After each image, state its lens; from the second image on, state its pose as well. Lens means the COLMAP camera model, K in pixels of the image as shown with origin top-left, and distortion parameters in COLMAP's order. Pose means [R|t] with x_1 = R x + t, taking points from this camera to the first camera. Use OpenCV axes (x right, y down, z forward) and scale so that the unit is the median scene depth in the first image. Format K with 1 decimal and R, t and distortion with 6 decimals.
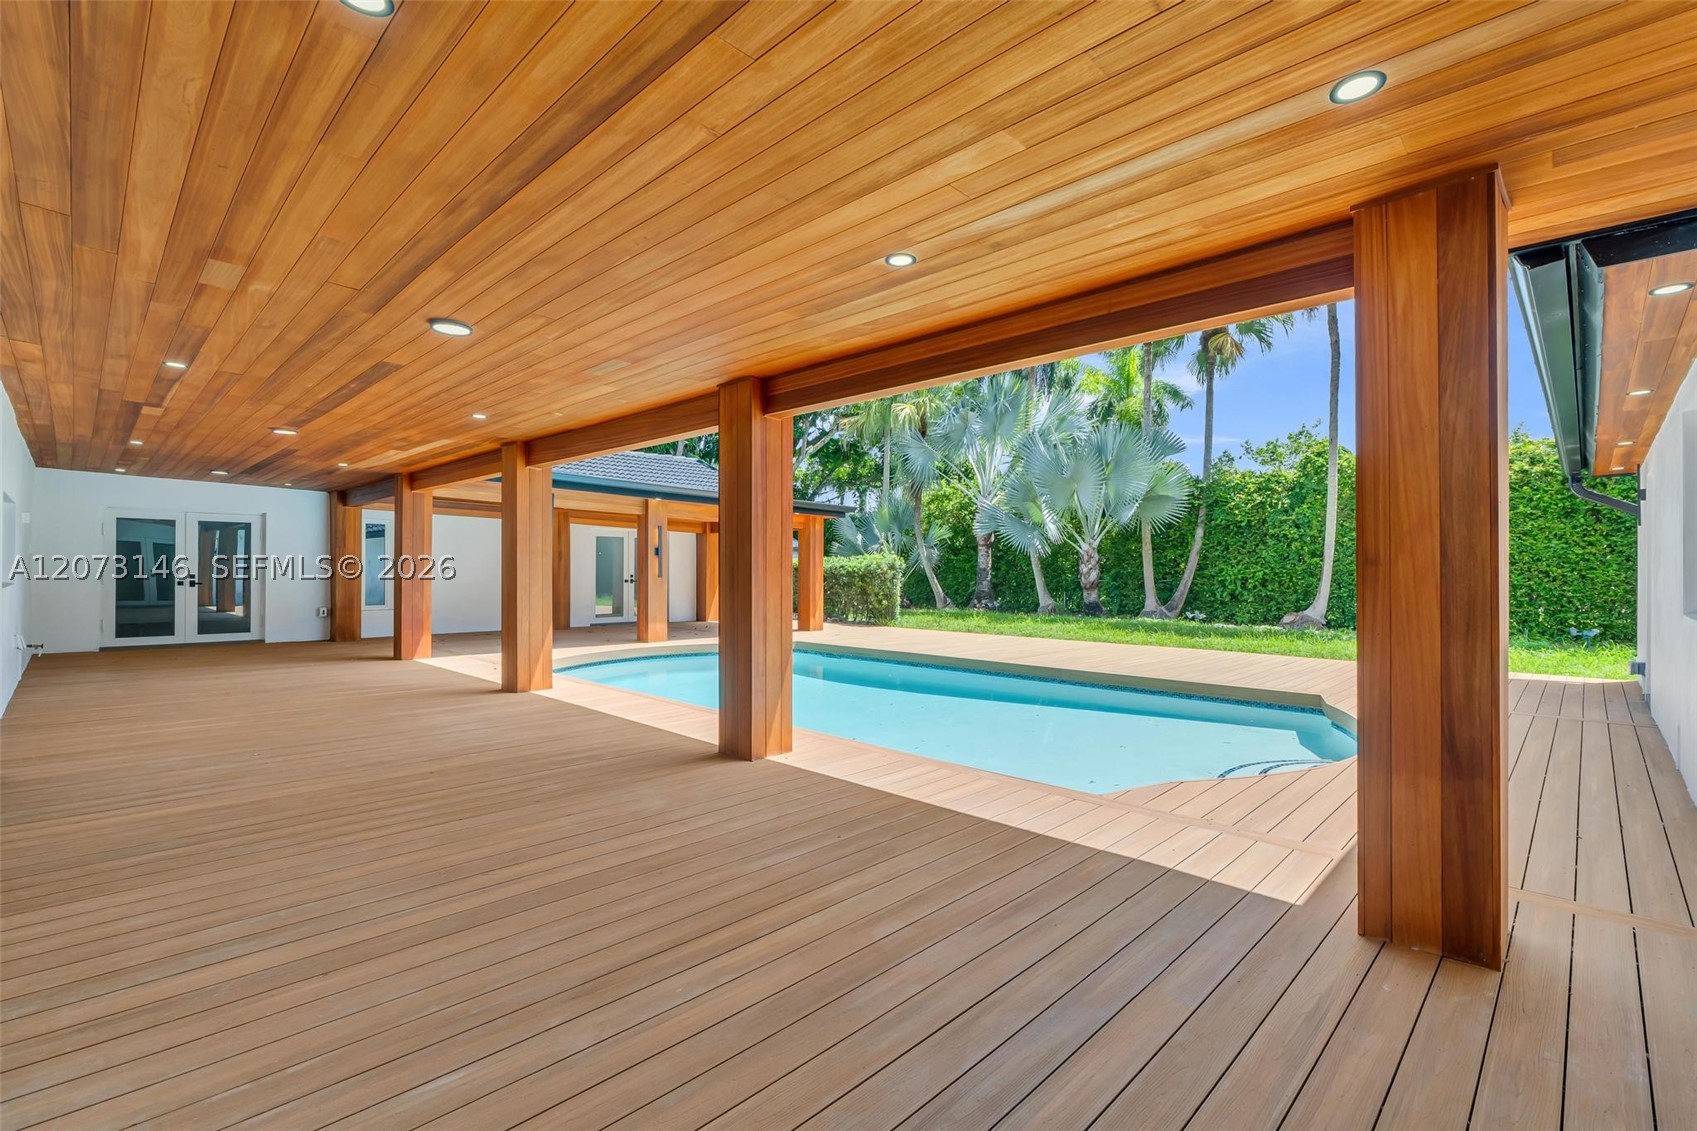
lens RADIAL K [[766.0, 0, 780.0], [0, 766.0, 575.7], [0, 0, 1]] dist [-0.001392, -0.000074]
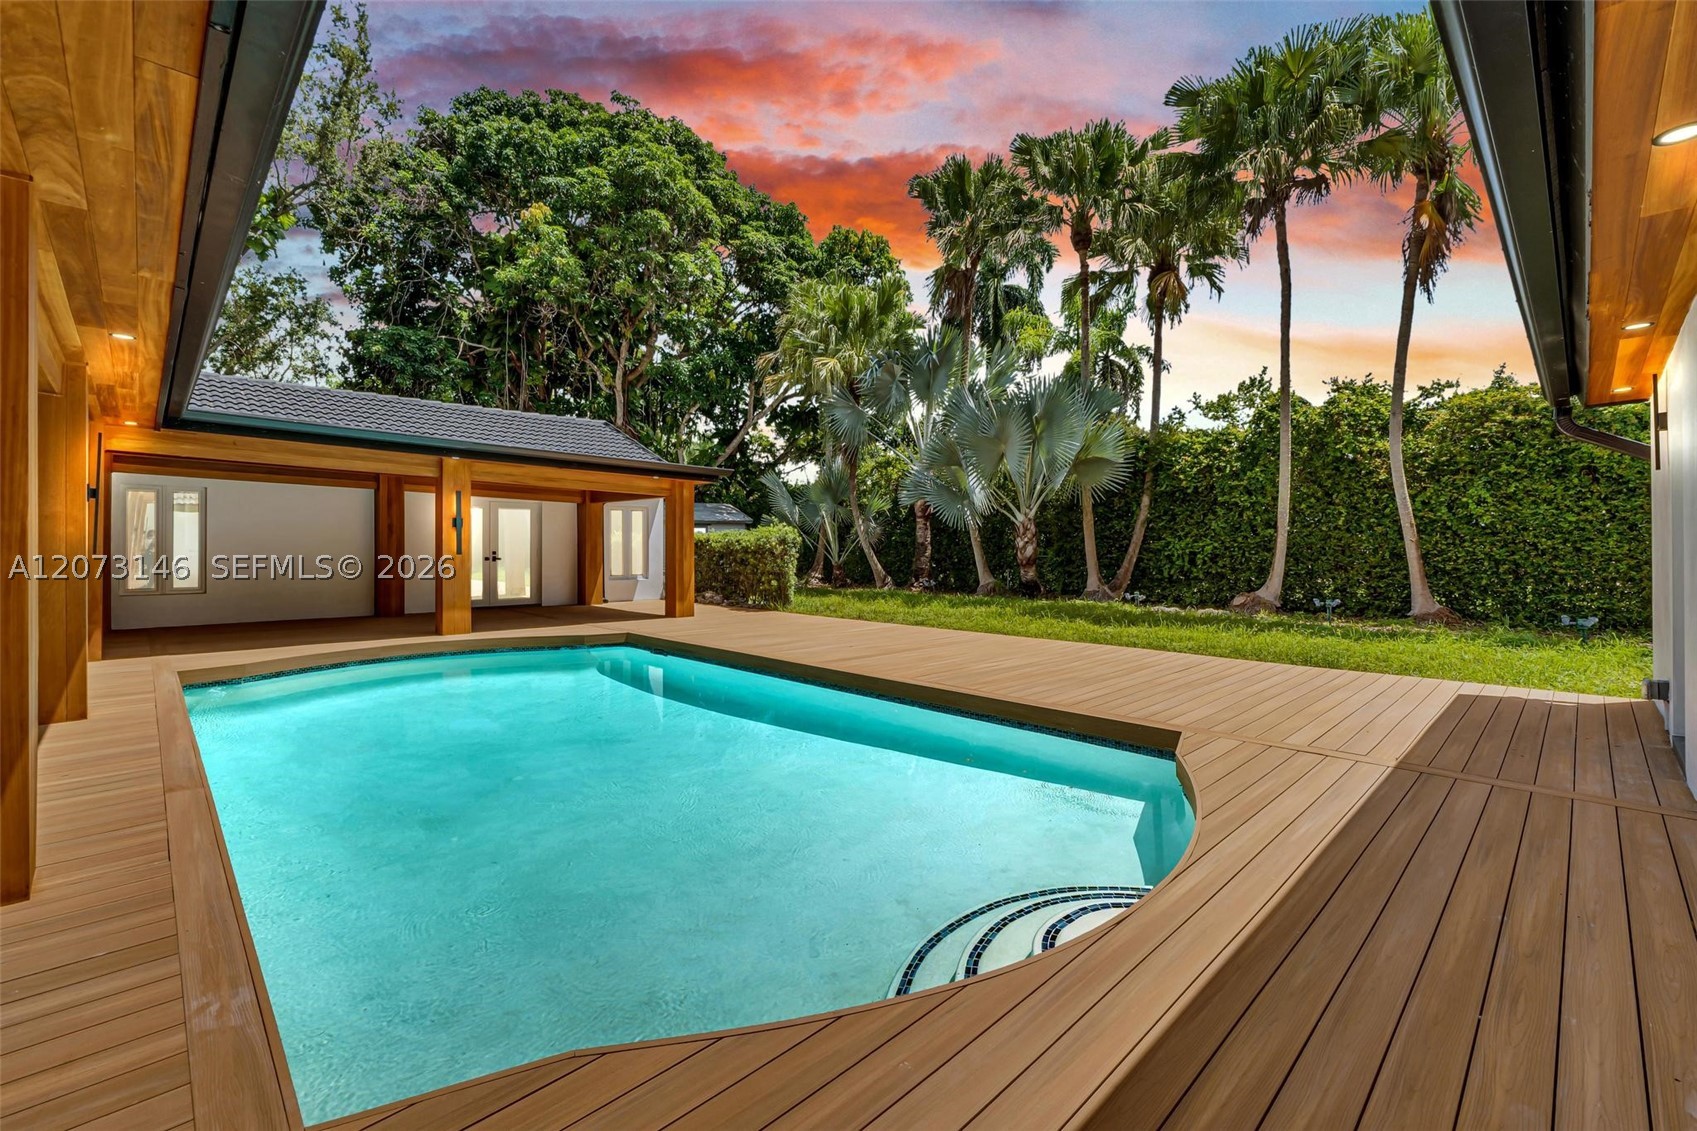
lens RADIAL K [[731.2, 0, 842.8], [0, 731.2, 547.3], [0, 0, 1]] dist [0.000684, 0.000004]
pose [[0.999807, -0.003624, 0.019305, 0.199686], [0.003755, 0.999970, -0.006753, 0.001148], [-0.019280, 0.006824, 0.999791, 0.186450]]
